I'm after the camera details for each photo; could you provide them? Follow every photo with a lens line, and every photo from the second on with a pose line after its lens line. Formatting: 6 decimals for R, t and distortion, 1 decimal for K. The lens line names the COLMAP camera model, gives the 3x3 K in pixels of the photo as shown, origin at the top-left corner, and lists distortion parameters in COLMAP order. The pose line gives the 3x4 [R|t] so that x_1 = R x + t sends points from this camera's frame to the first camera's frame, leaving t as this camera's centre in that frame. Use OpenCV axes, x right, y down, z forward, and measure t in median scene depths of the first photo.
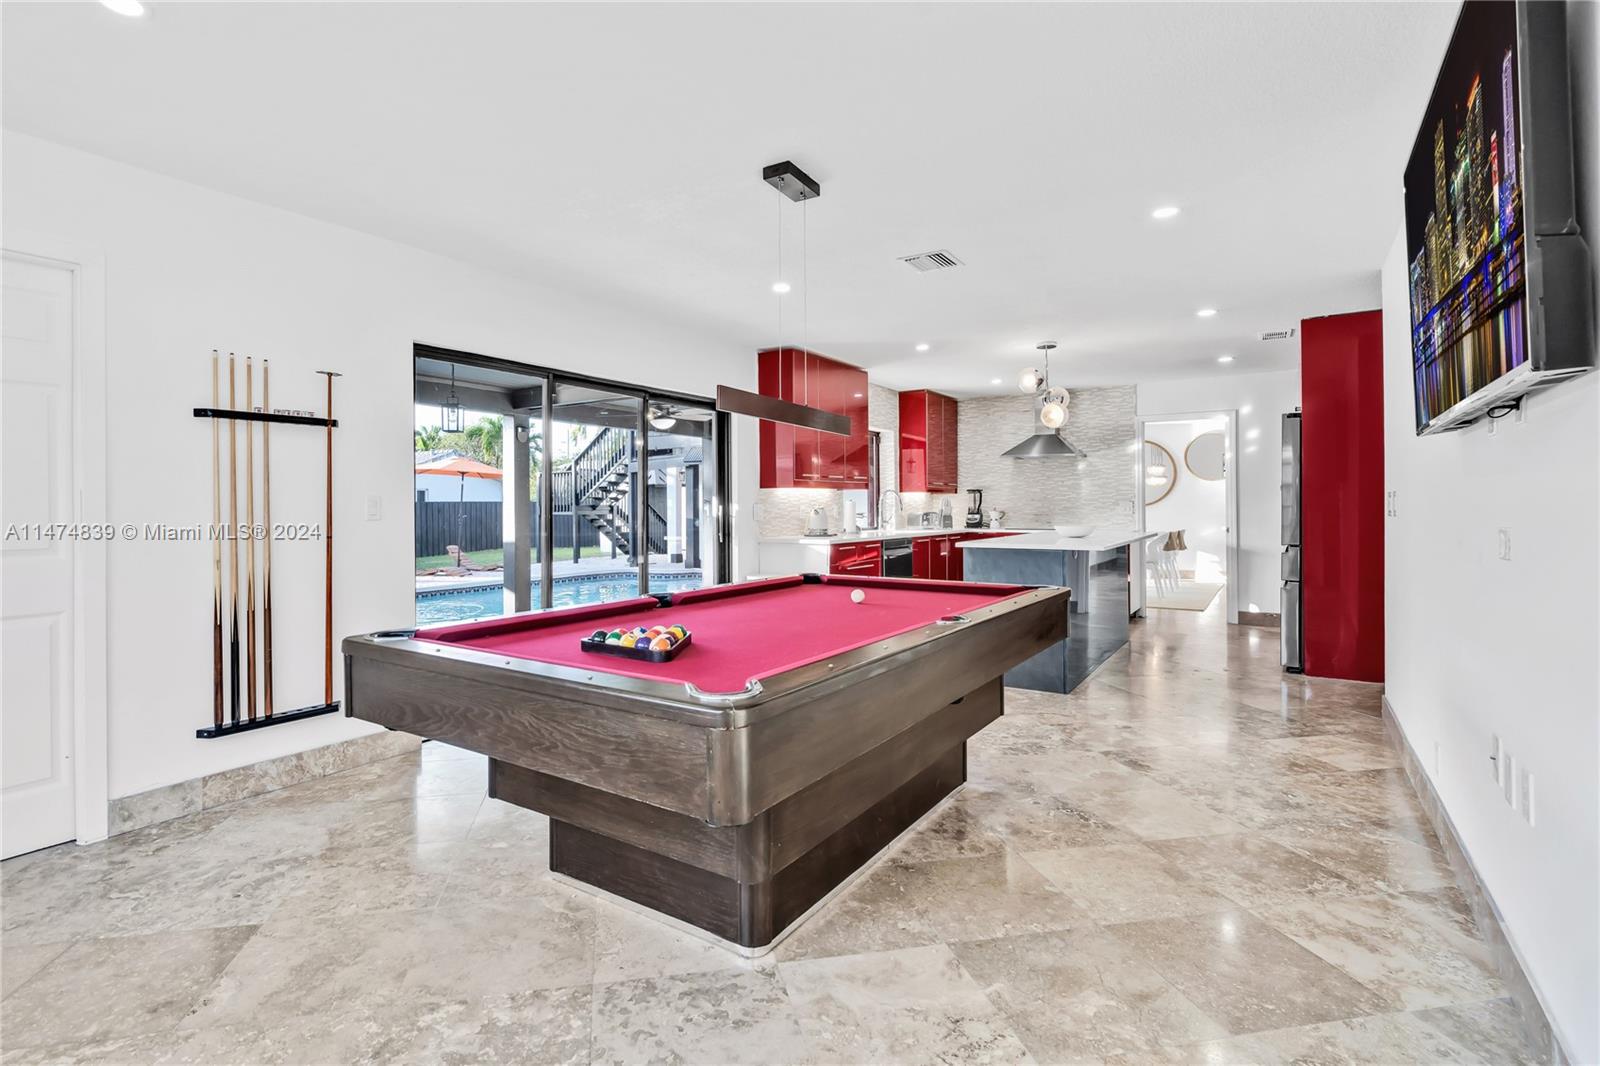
lens RADIAL K [[762.8, 0, 776.9], [0, 762.8, 501.9], [0, 0, 1]] dist [-0.001107, 0.000021]
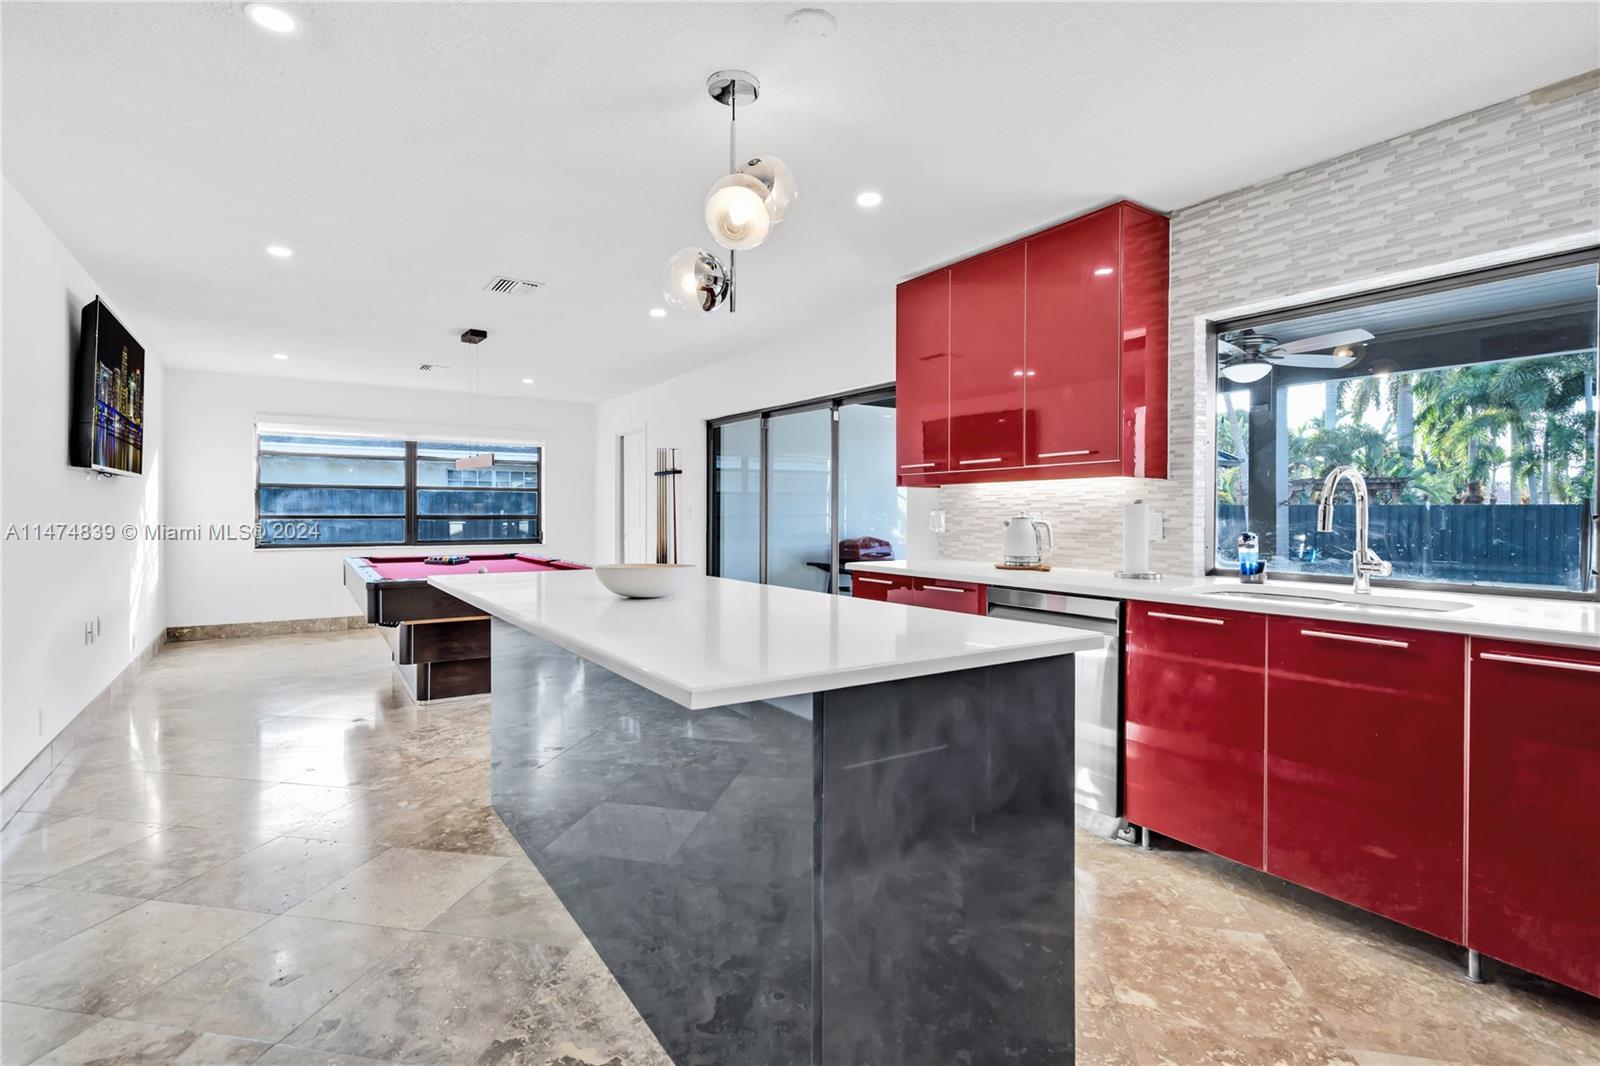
lens RADIAL K [[761.9, 0, 807.0], [0, 761.9, 518.9], [0, 0, 1]] dist [-0.000990, 0.000123]
pose [[-0.377260, 0.008347, -0.926070, 0.672392], [0.000833, 0.999962, 0.008674, 0.004623], [0.926107, 0.002500, -0.377252, 1.145372]]
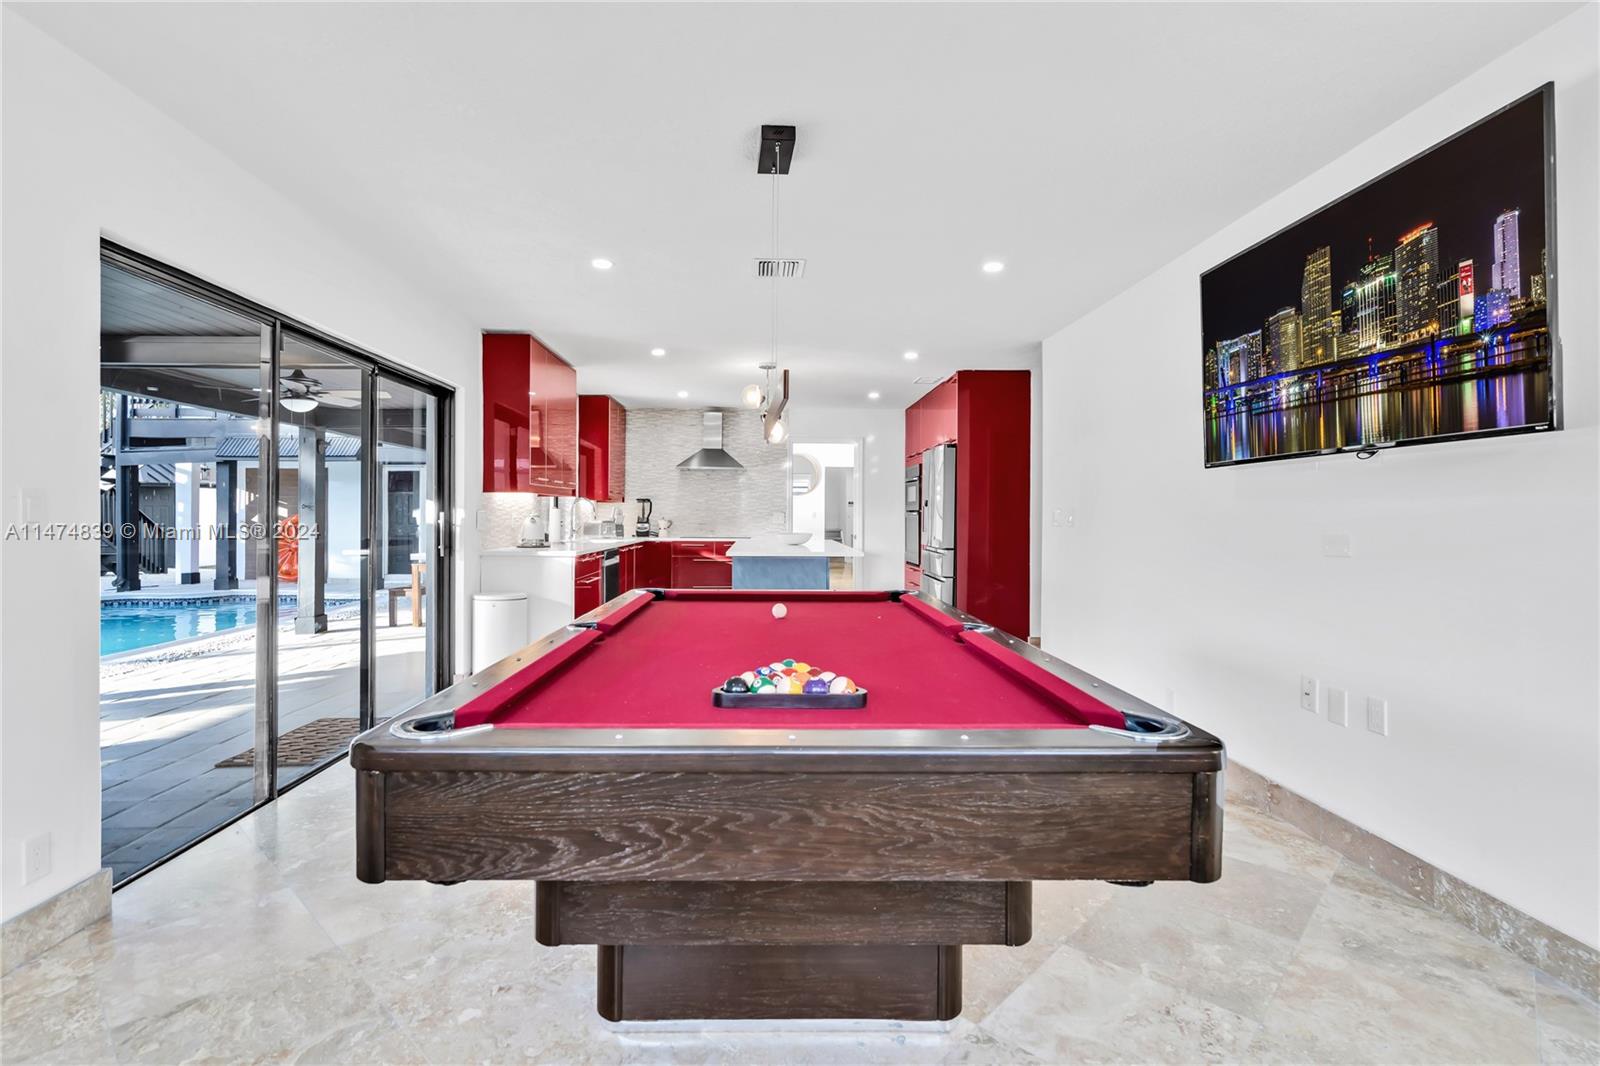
lens RADIAL K [[738.2, 0, 776.1], [0, 738.2, 514.7], [0, 0, 1]] dist [-0.001309, 0.000364]
pose [[0.824174, 0.008987, 0.566265, -0.215915], [-0.011754, 0.999930, 0.001237, 0.002345], [-0.566215, -0.007675, 0.824222, 0.132686]]
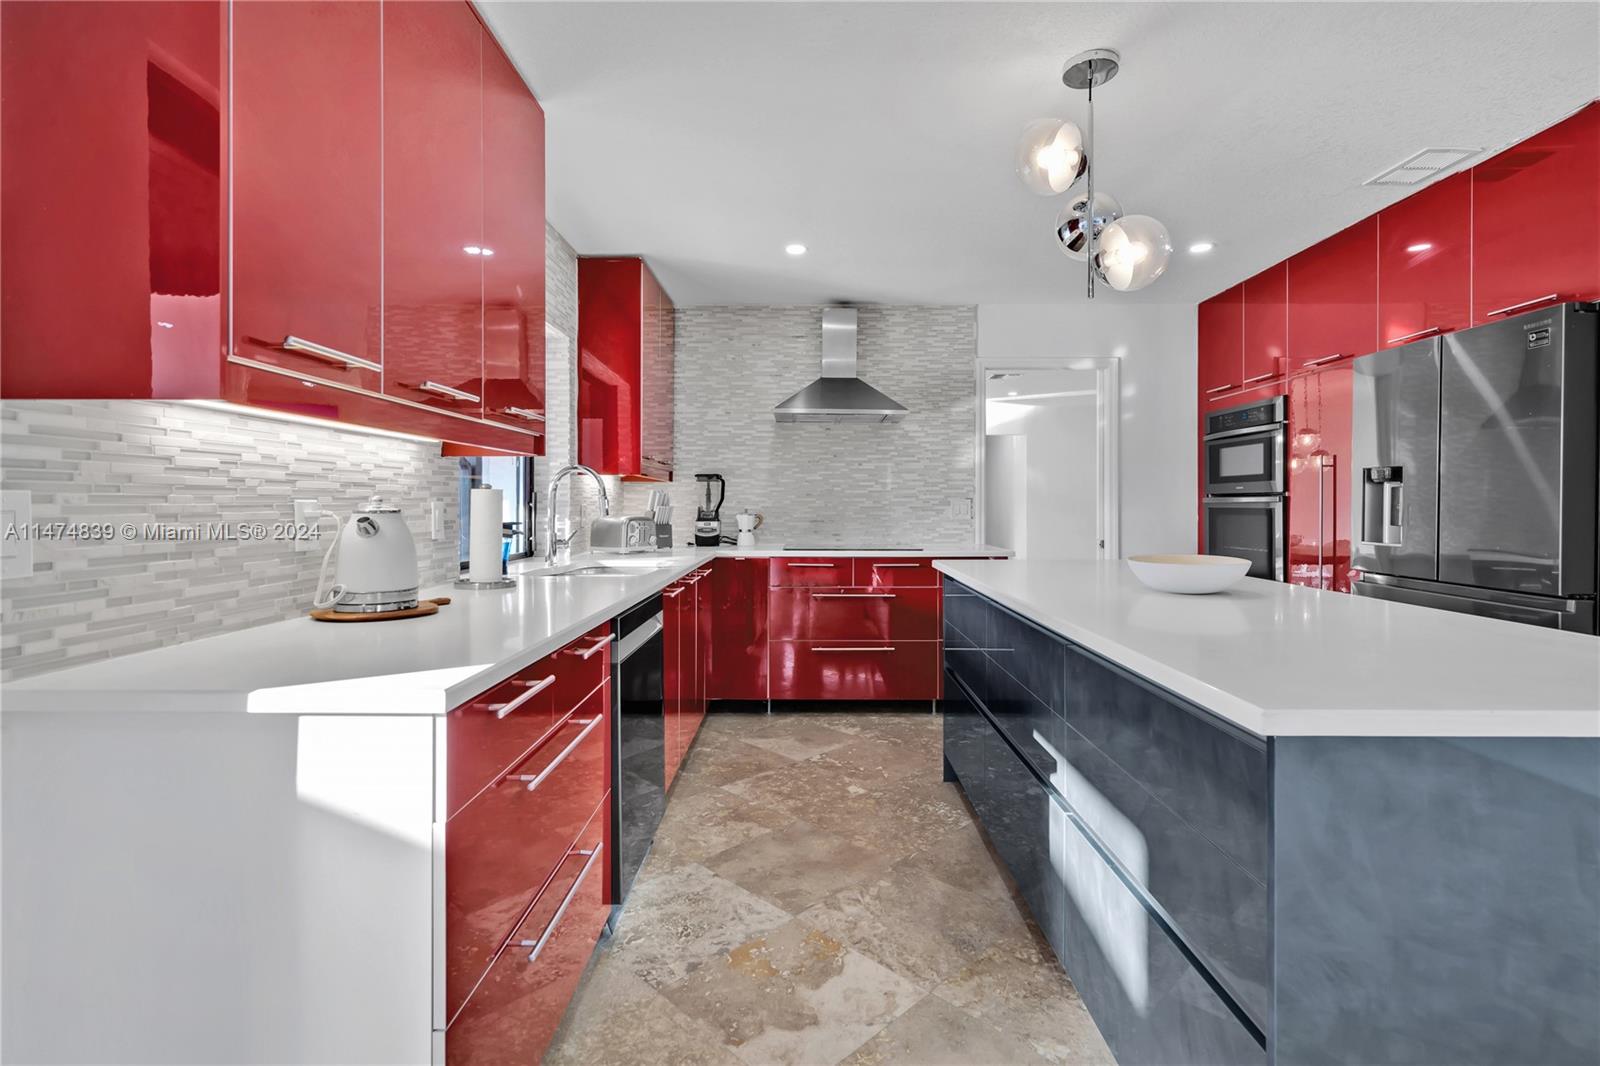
lens RADIAL K [[750.7, 0, 792.5], [0, 750.7, 499.1], [0, 0, 1]] dist [0.000030, 0.000063]
pose [[0.845387, 0.008129, 0.534093, 0.039677], [-0.006667, 0.999967, -0.004668, 0.004670], [-0.534113, 0.000386, 0.845413, 0.750093]]
